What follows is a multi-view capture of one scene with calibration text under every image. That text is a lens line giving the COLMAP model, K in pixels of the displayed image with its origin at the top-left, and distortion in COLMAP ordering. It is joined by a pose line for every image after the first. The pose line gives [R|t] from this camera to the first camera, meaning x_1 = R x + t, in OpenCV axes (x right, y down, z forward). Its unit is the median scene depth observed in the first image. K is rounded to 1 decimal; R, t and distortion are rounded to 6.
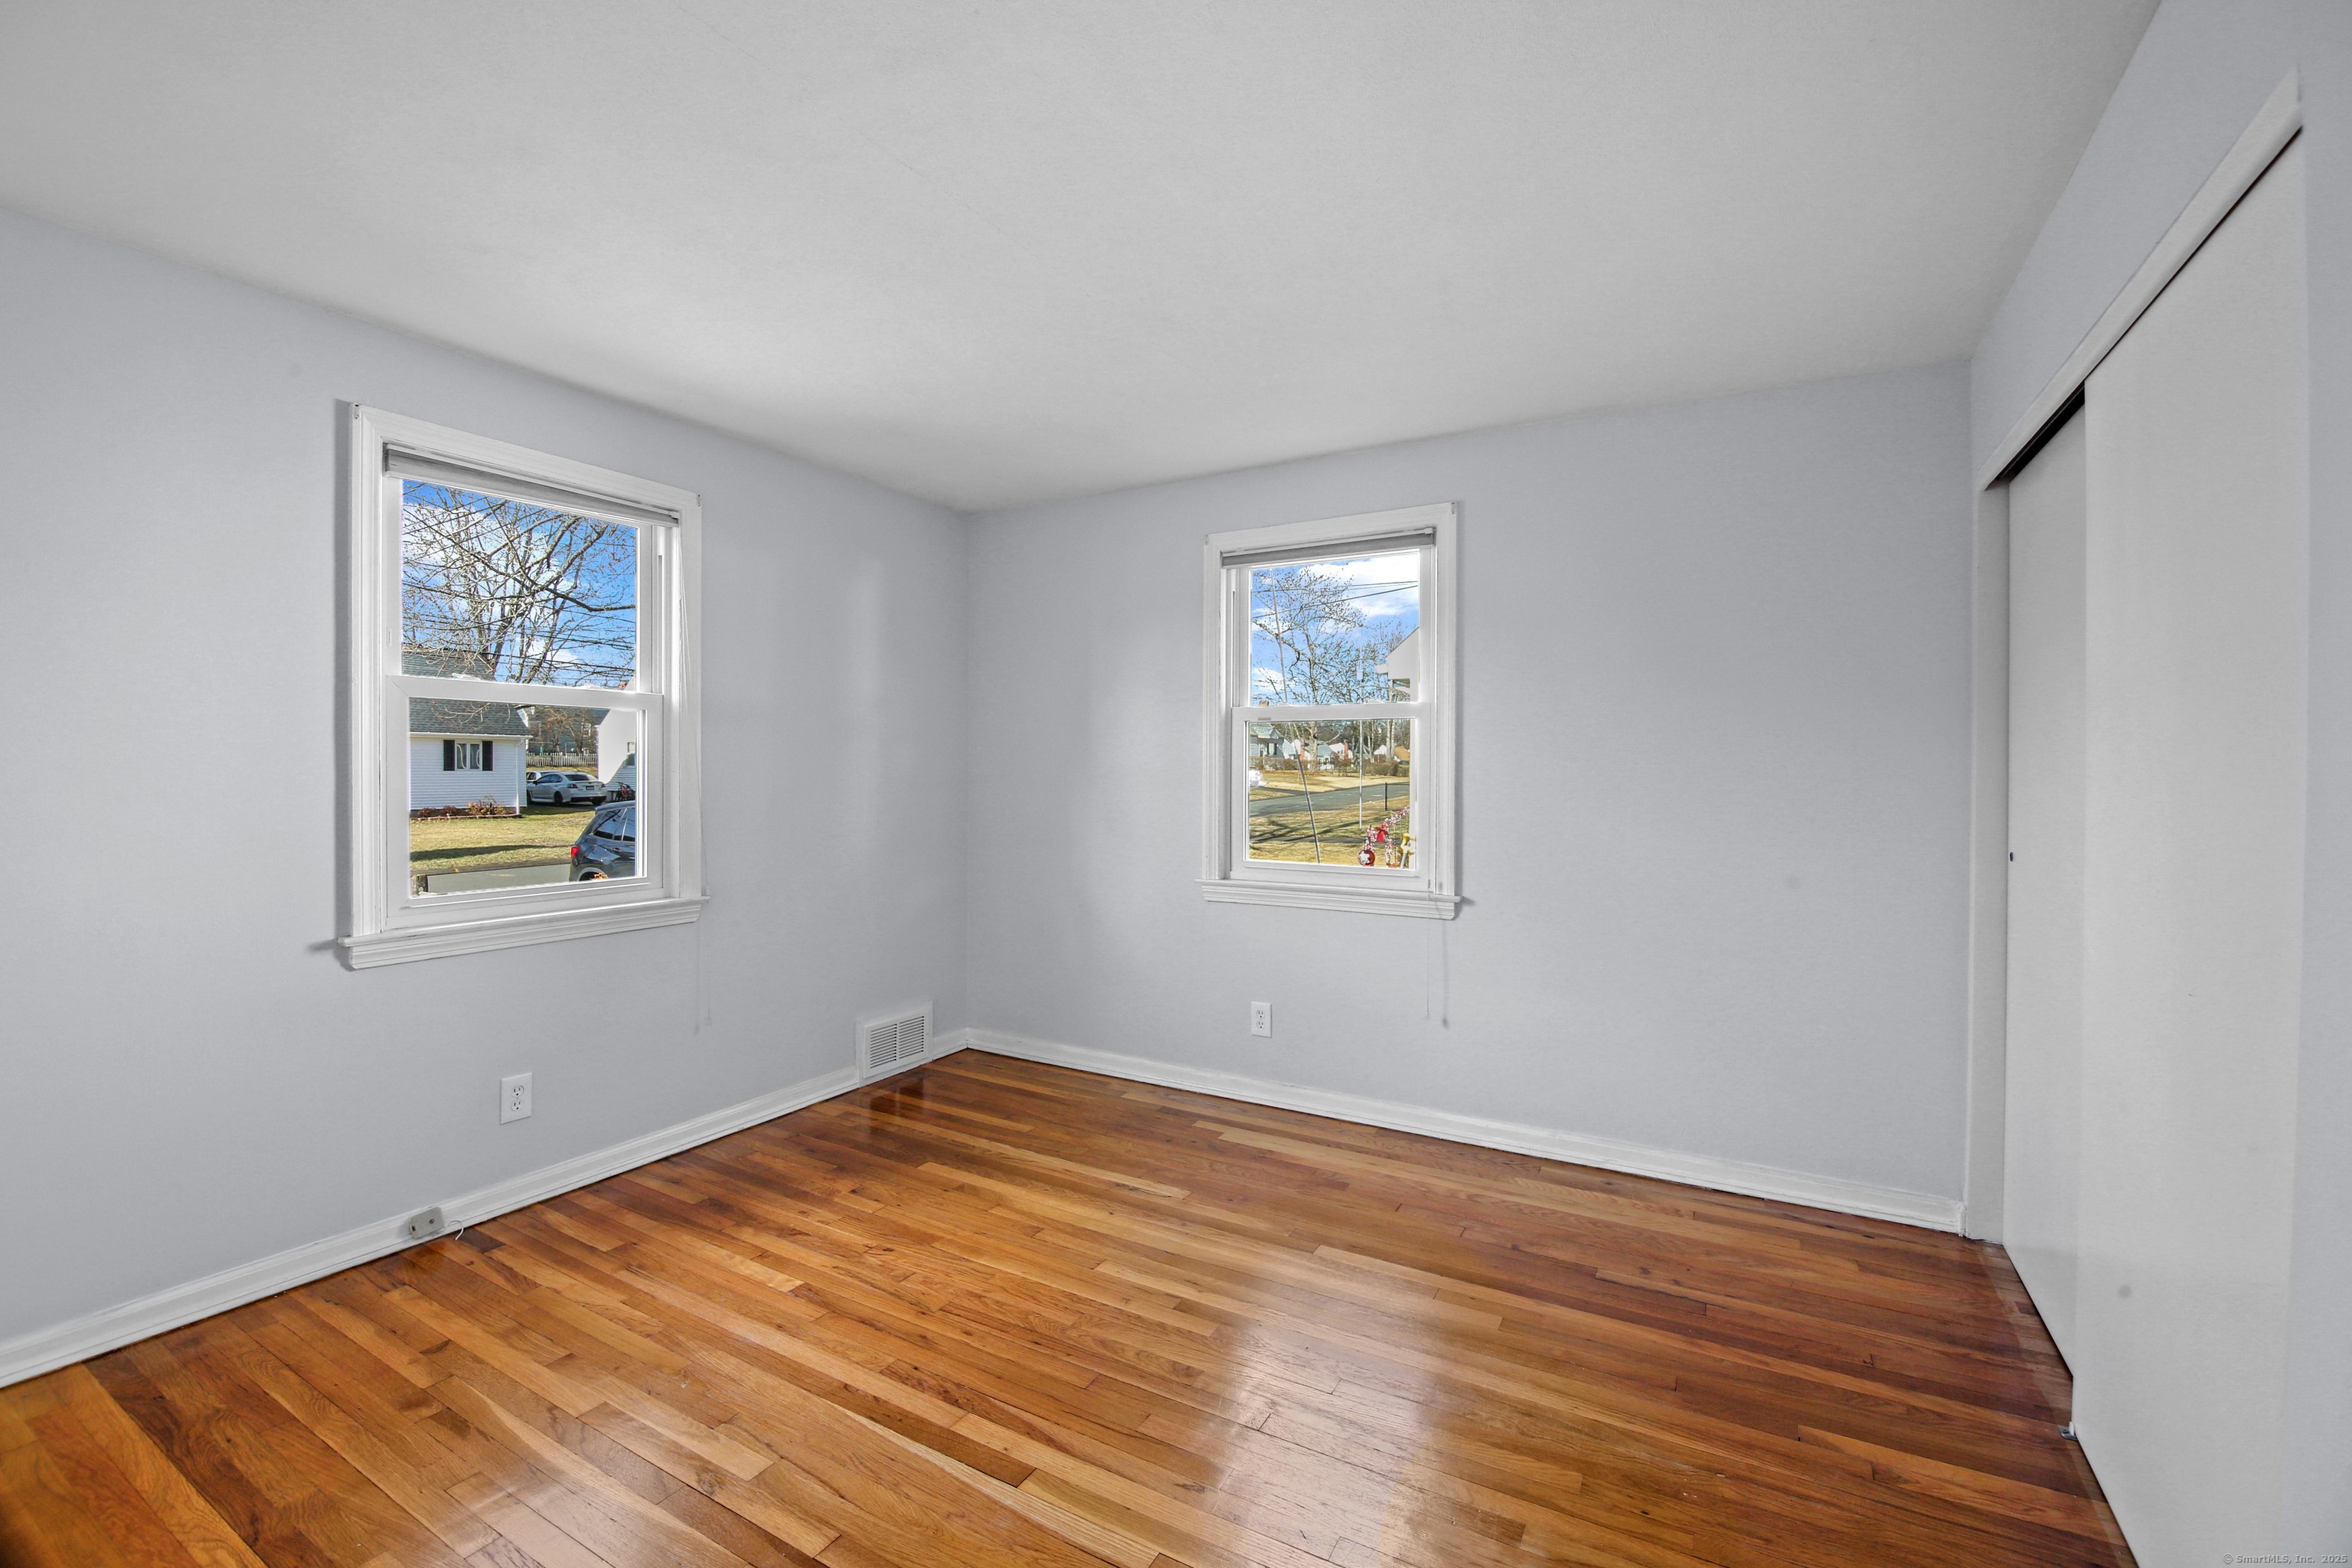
lens RADIAL K [[991.7, 0, 1168.9], [0, 991.7, 765.5], [0, 0, 1]] dist [0.001370, -0.010893]
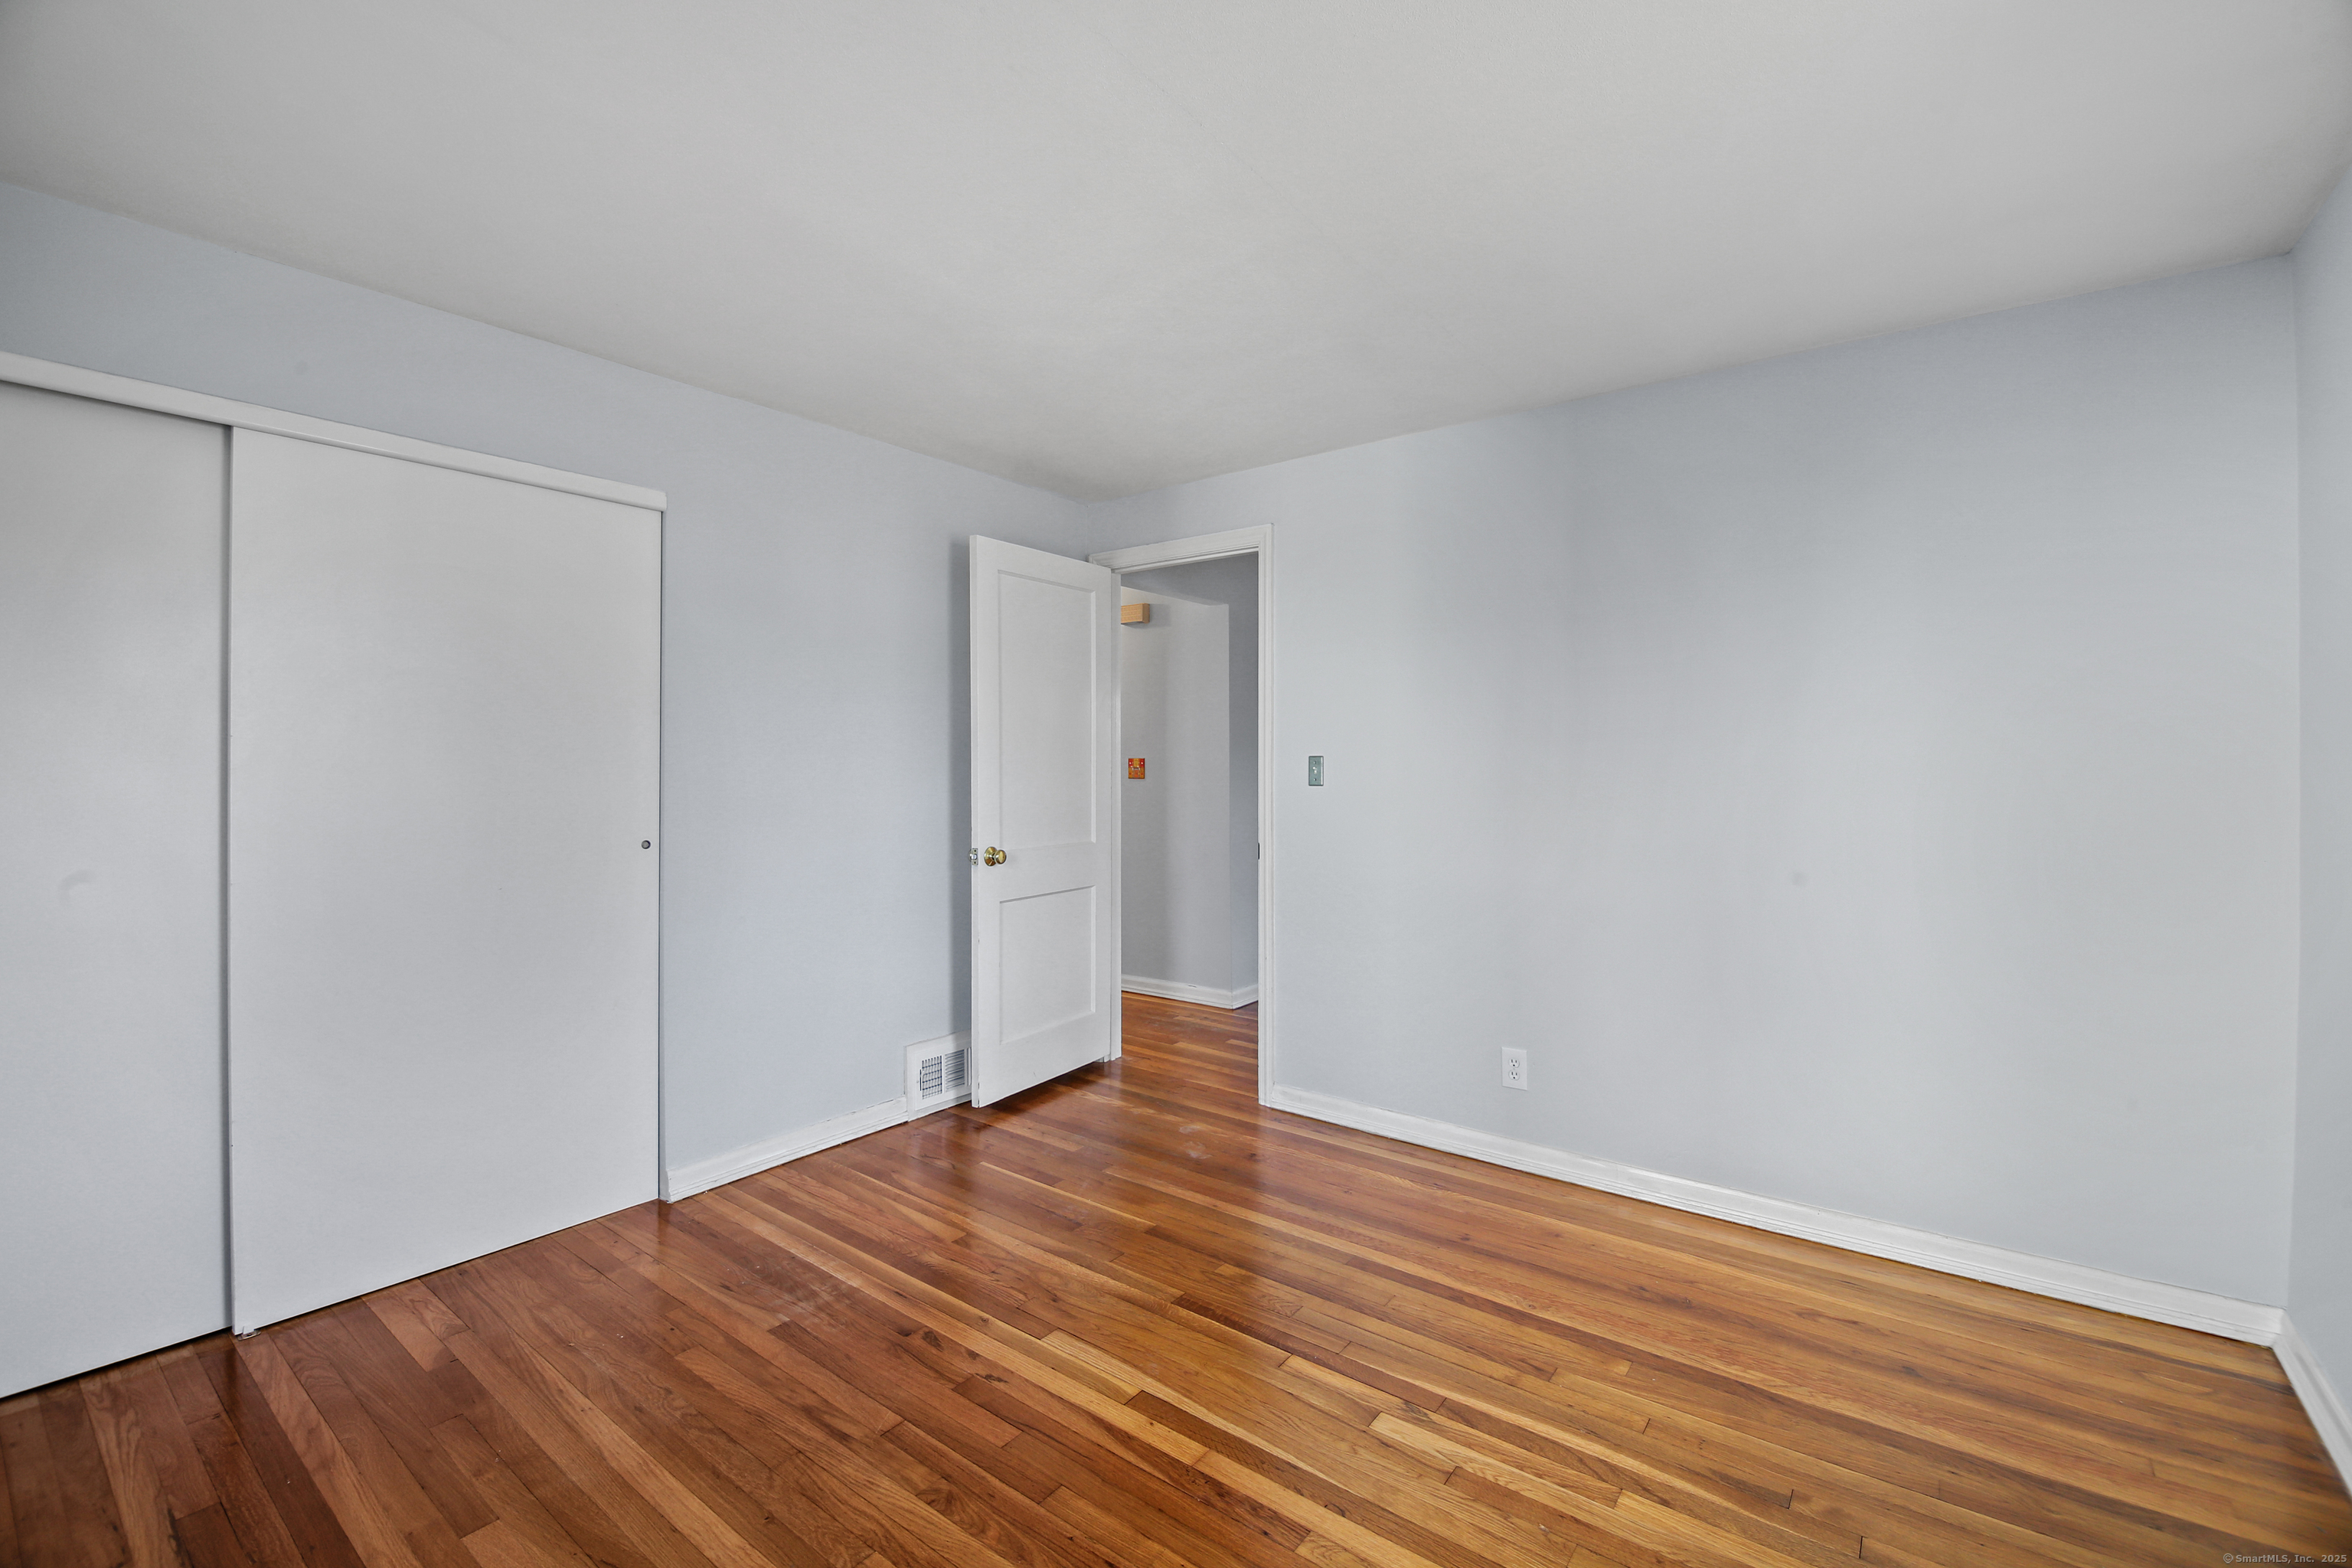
lens RADIAL K [[991.7, 0, 1168.9], [0, 991.7, 765.5], [0, 0, 1]] dist [0.001370, -0.010893]
pose [[-0.990422, -0.006143, 0.137934, -0.317841], [-0.006114, 0.999981, 0.000637, -0.001245], [-0.137935, -0.000212, -0.990441, 2.001698]]
